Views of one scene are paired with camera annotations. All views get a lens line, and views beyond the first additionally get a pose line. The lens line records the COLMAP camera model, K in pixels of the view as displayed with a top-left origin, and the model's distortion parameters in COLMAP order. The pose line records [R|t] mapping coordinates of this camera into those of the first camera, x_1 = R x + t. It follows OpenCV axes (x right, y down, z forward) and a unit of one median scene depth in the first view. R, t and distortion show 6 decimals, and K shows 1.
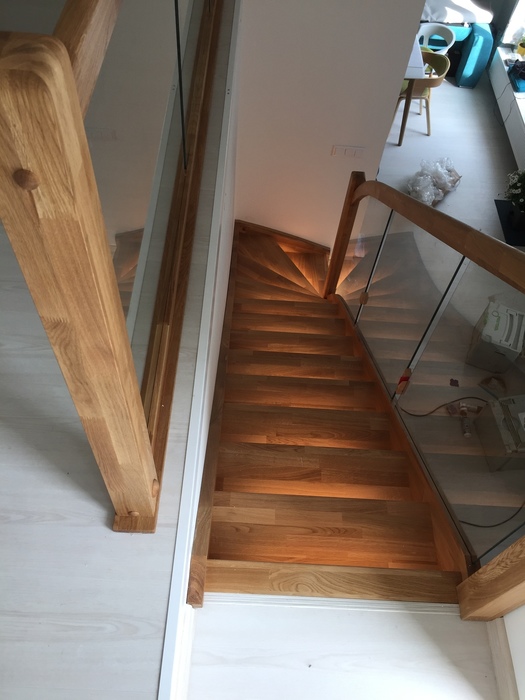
lens RADIAL K [[588.5, 0, 264.5], [0, 588.5, 352.6], [0, 0, 1]] dist [0.070340, -0.073310]
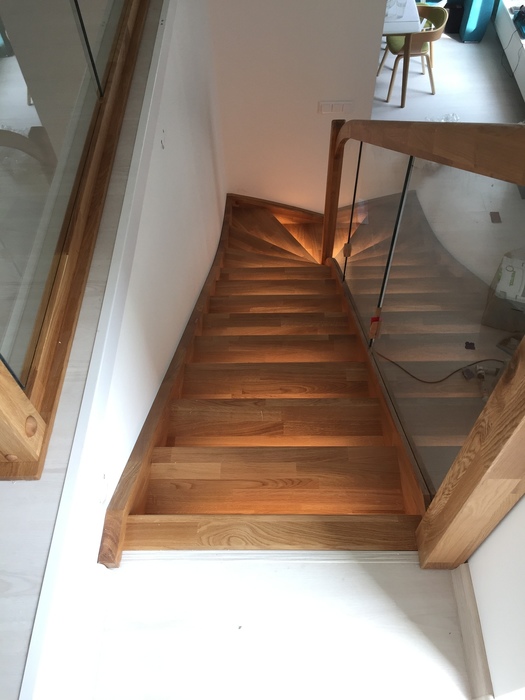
lens RADIAL K [[588.5, 0, 263.0], [0, 588.5, 349.1], [0, 0, 1]] dist [0.070340, -0.073310]
pose [[0.995168, -0.069521, -0.069331, 0.134956], [0.069216, 0.997579, -0.006783, 0.090106], [0.069635, 0.001952, 0.997571, 0.097292]]
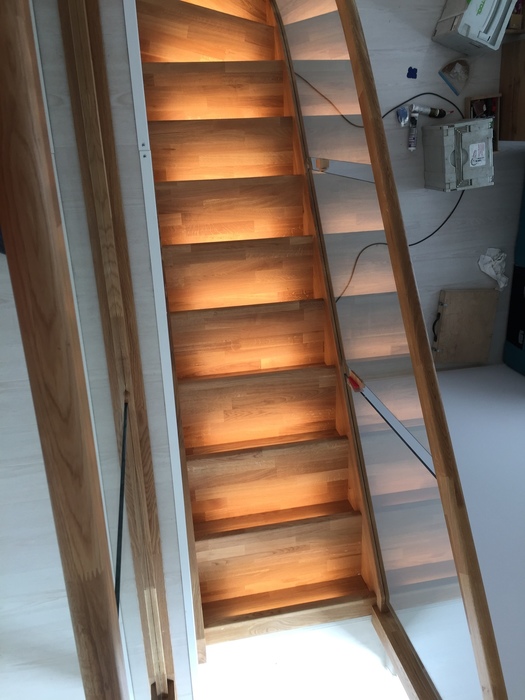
lens RADIAL K [[588.5, 0, 268.5], [0, 588.5, 352.8], [0, 0, 1]] dist [0.070340, -0.073310]
pose [[0.989273, -0.101357, 0.105197, -0.020043], [-0.025004, 0.592013, 0.805541, -0.878580], [-0.143925, -0.799530, 0.583128, 0.502538]]
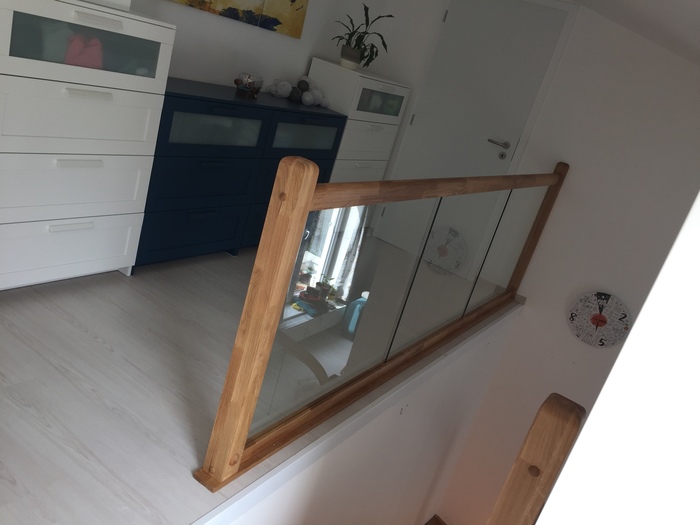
lens RADIAL K [[588.5, 0, 348.7], [0, 588.5, 263.4], [0, 0, 1]] dist [0.070340, -0.073310]
pose [[0.836991, 0.327586, -0.438330, 0.321908], [-0.536994, 0.645802, -0.542749, 0.341003], [0.105277, 0.689657, 0.716443, -0.207334]]
